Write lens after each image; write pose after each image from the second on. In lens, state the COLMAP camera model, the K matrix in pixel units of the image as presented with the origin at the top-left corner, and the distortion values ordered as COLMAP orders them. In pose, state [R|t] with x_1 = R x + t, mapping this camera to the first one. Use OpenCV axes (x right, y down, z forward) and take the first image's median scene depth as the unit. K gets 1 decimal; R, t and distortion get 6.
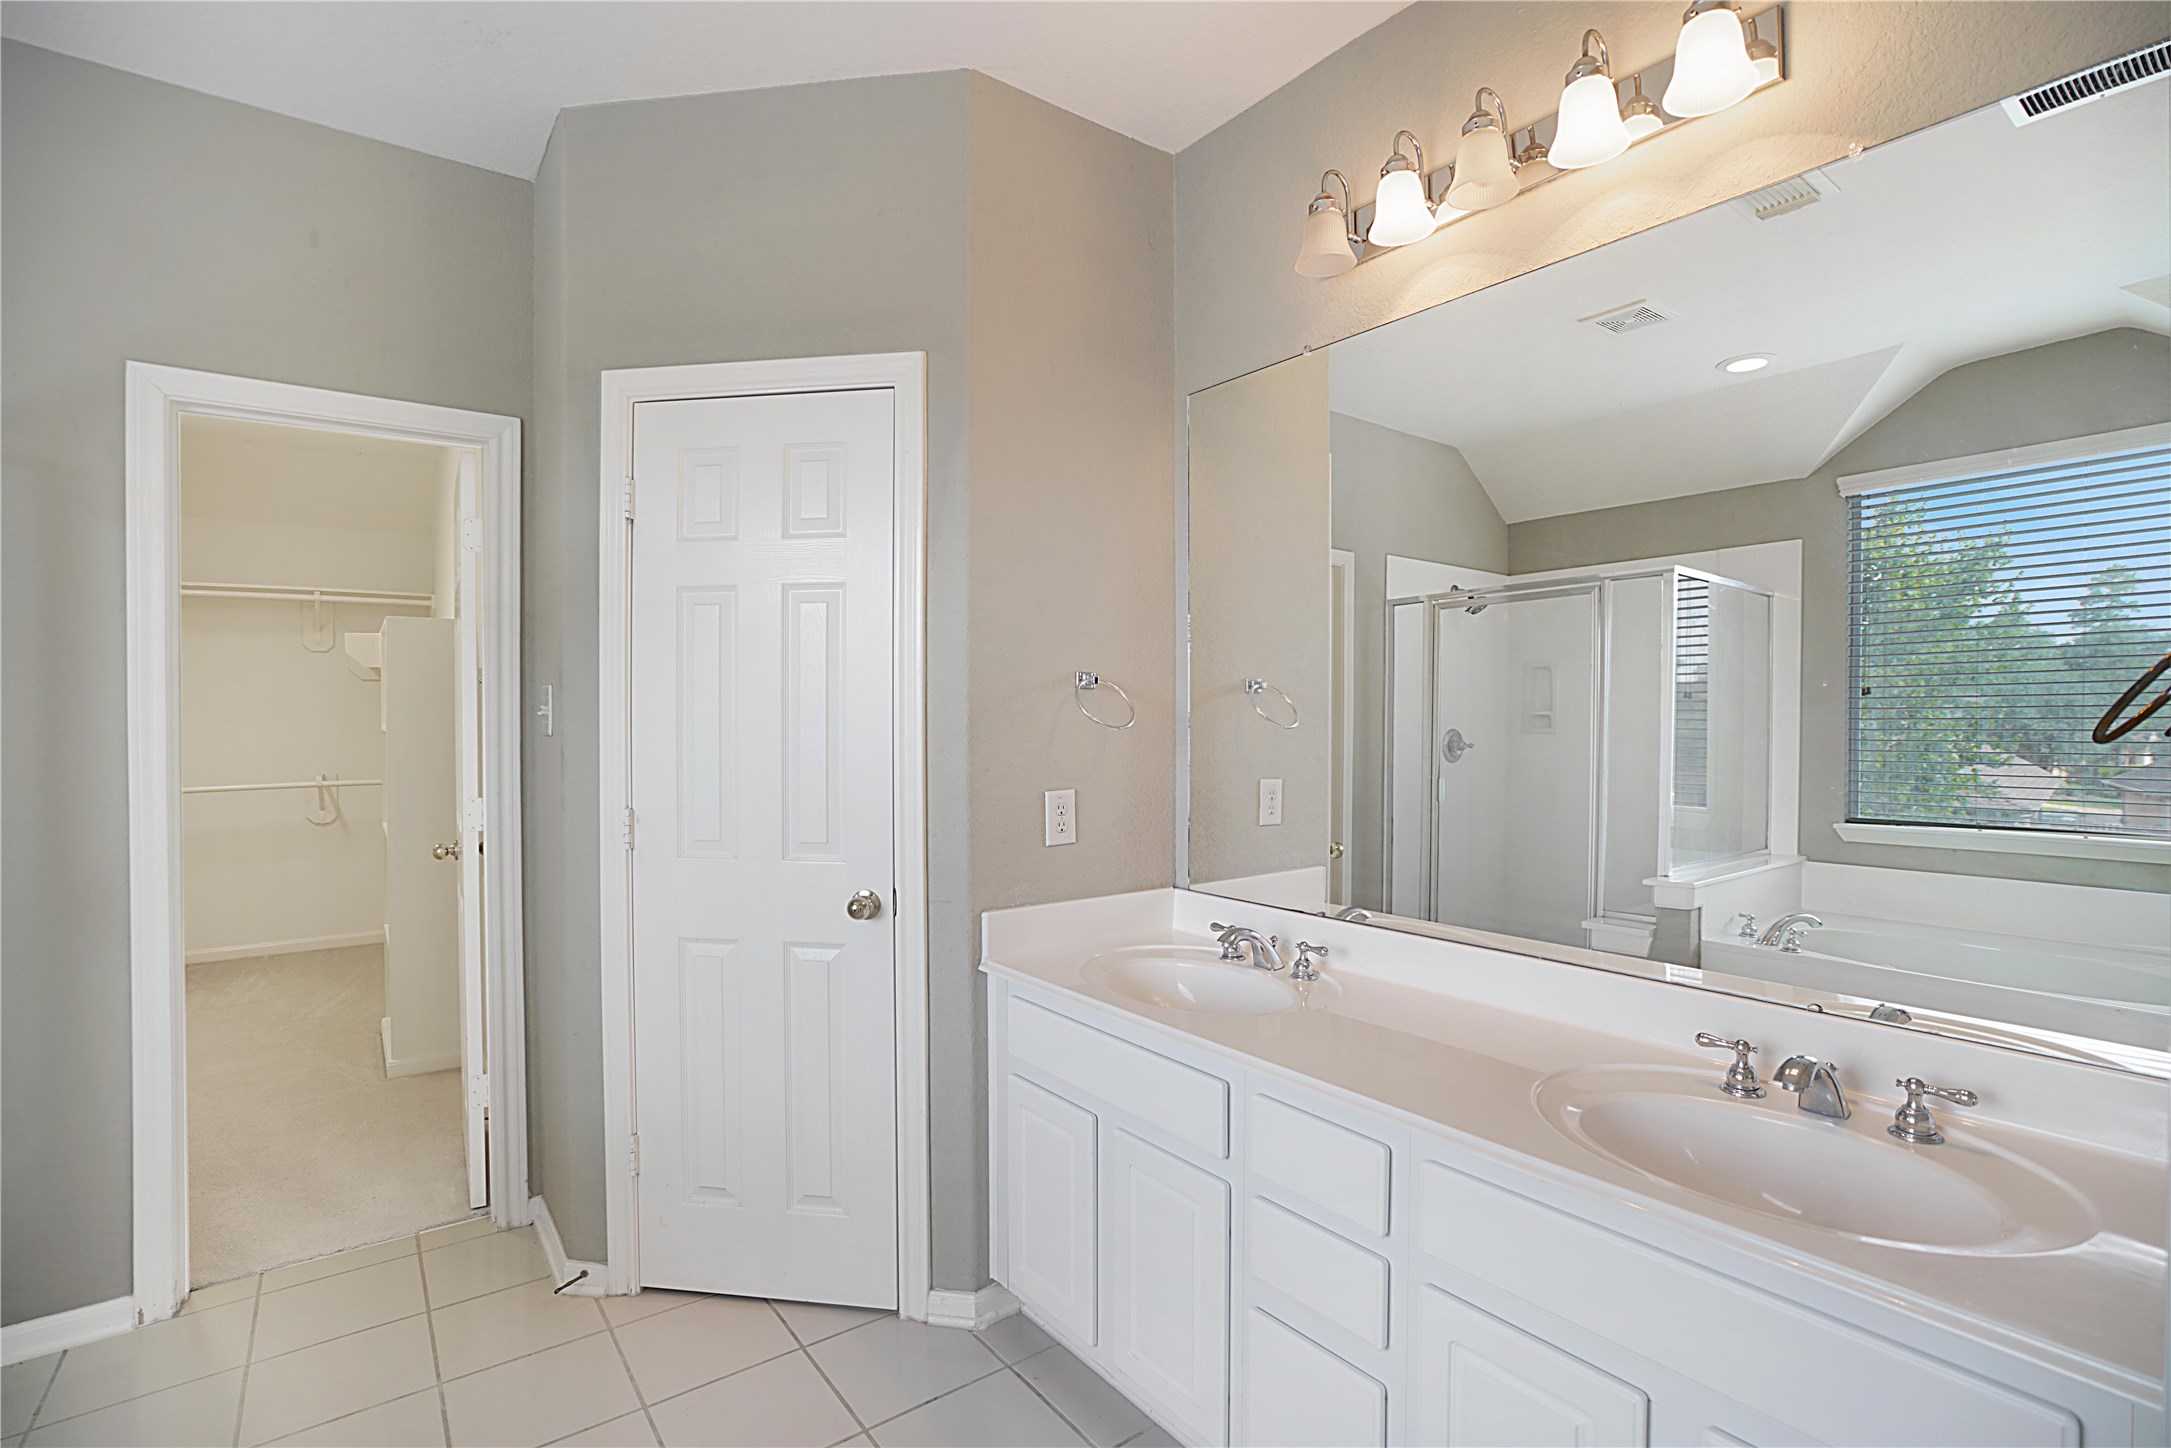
lens RADIAL K [[1011.0, 0, 1145.6], [0, 1011.0, 737.2], [0, 0, 1]] dist [-0.038635, 0.010012]
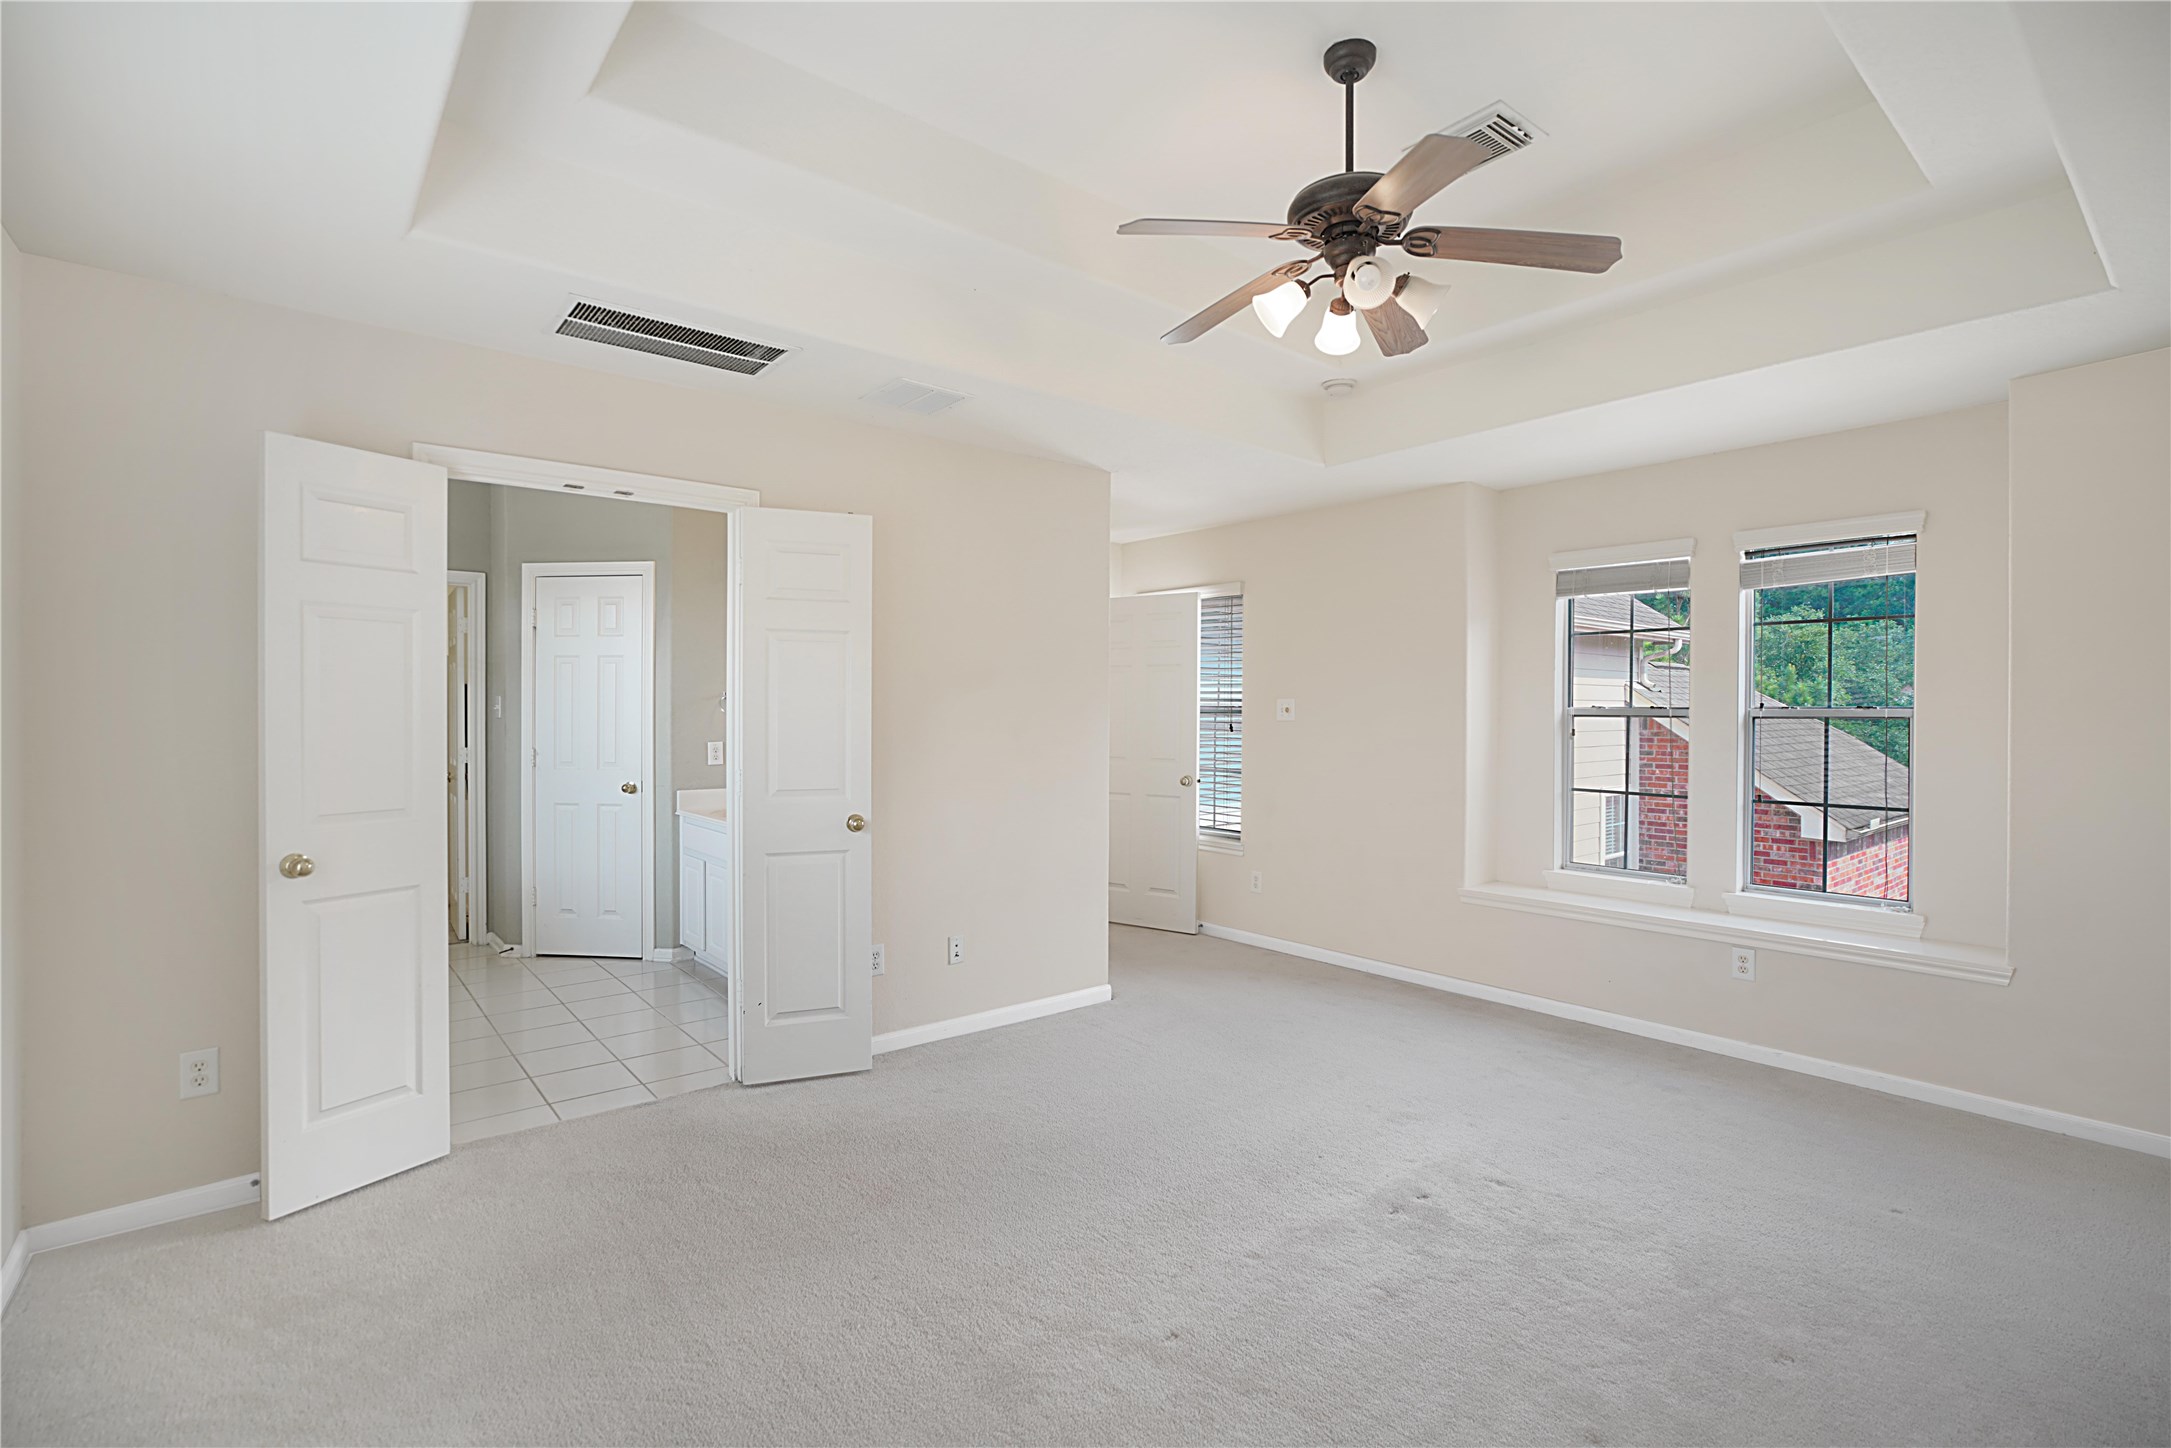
lens RADIAL K [[1011.0, 0, 1081.0], [0, 1011.0, 724.4], [0, 0, 1]] dist [-0.038635, 0.010012]
pose [[0.999982, 0.002332, 0.005538, 0.763841], [-0.002301, 0.999982, -0.005456, 0.022483], [-0.005551, 0.005443, 0.999970, -1.369132]]
